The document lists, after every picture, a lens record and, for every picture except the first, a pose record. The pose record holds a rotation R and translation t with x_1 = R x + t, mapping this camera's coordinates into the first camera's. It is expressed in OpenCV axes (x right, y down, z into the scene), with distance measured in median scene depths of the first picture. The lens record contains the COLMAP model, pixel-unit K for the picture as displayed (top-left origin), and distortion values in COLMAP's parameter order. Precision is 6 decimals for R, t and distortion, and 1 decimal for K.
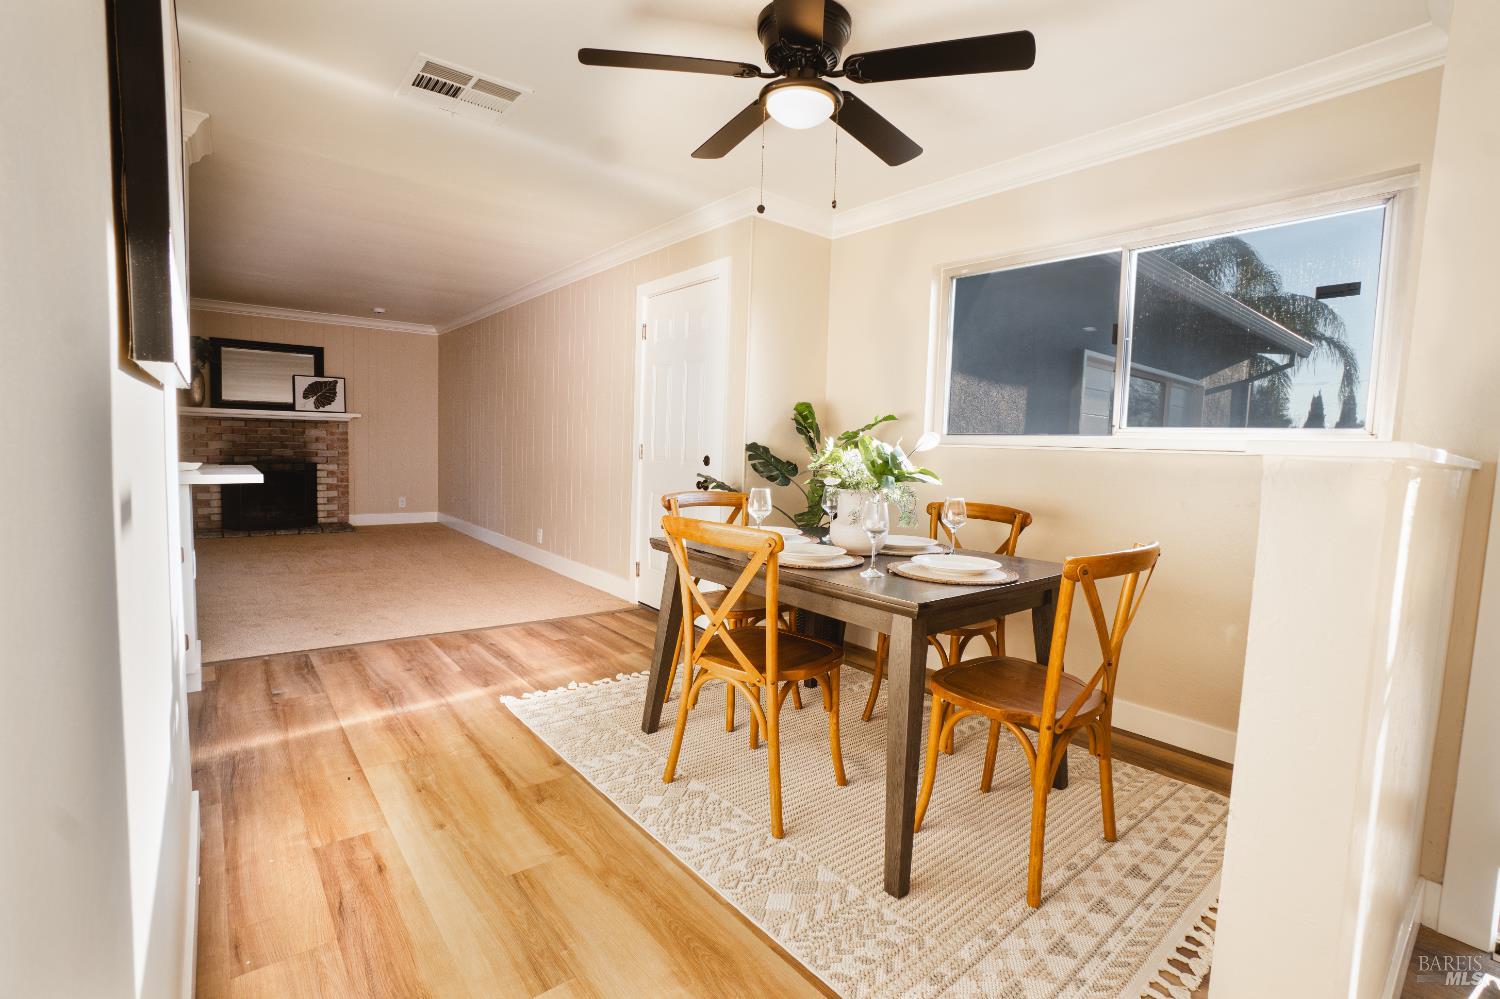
lens RADIAL K [[657.8, 0, 736.5], [0, 657.8, 497.6], [0, 0, 1]] dist [-0.061127, 0.021172]
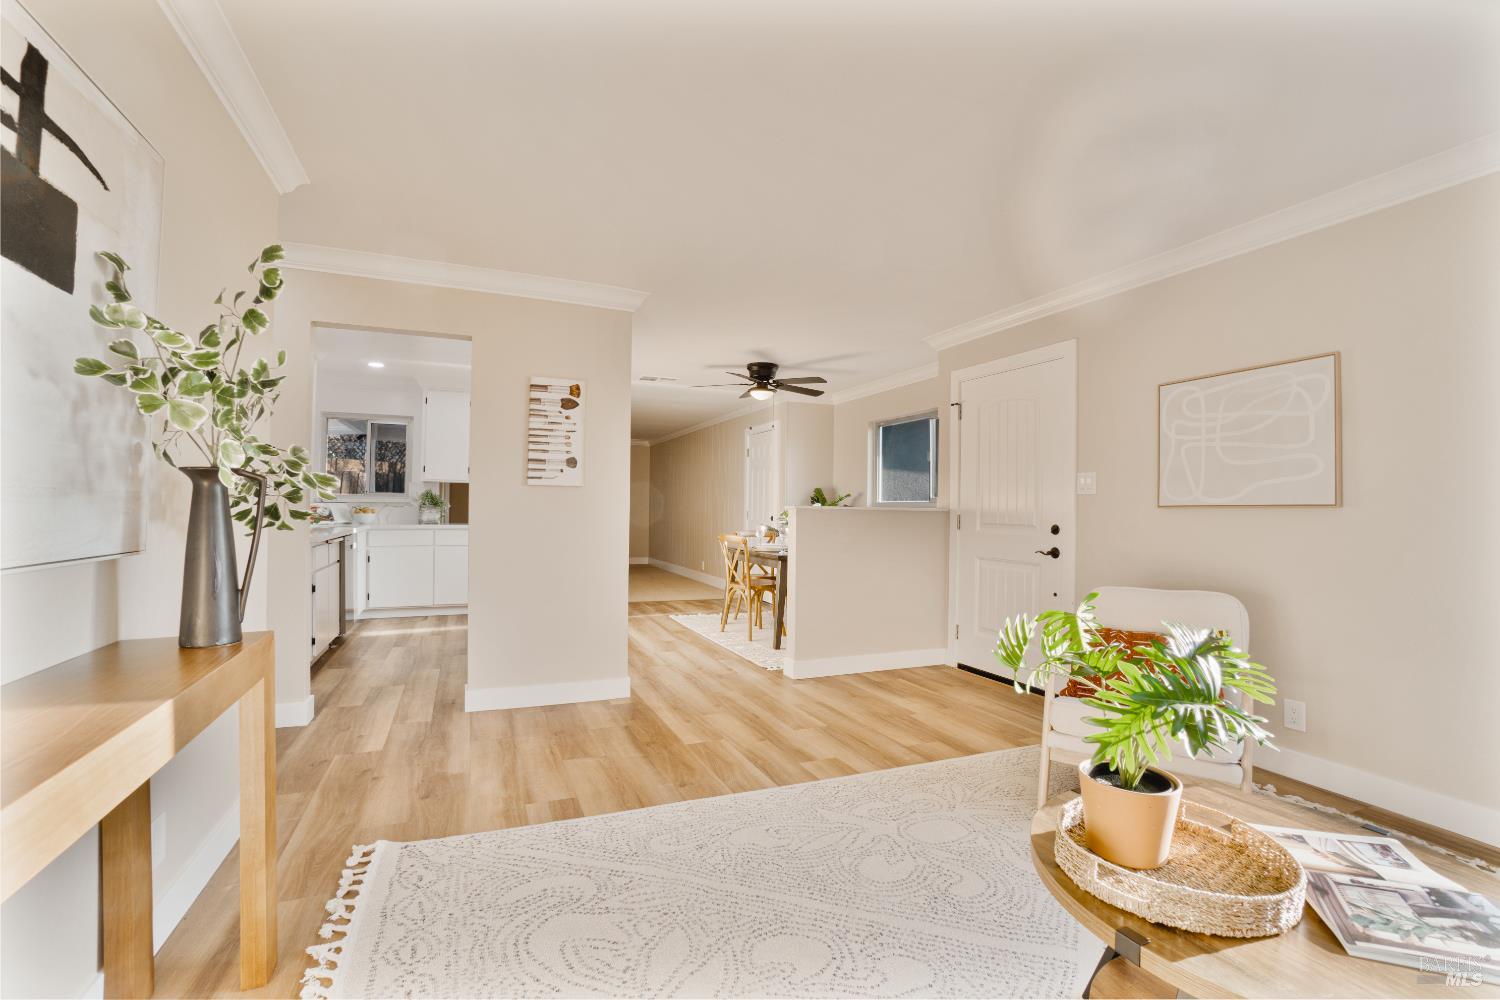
lens RADIAL K [[657.8, 0, 736.5], [0, 657.8, 498.1], [0, 0, 1]] dist [-0.061127, 0.021172]
pose [[0.954447, -0.024597, -0.297366, 0.241850], [-0.006902, 0.994510, -0.104414, 0.049624], [0.298302, 0.101710, 0.949037, -0.509023]]
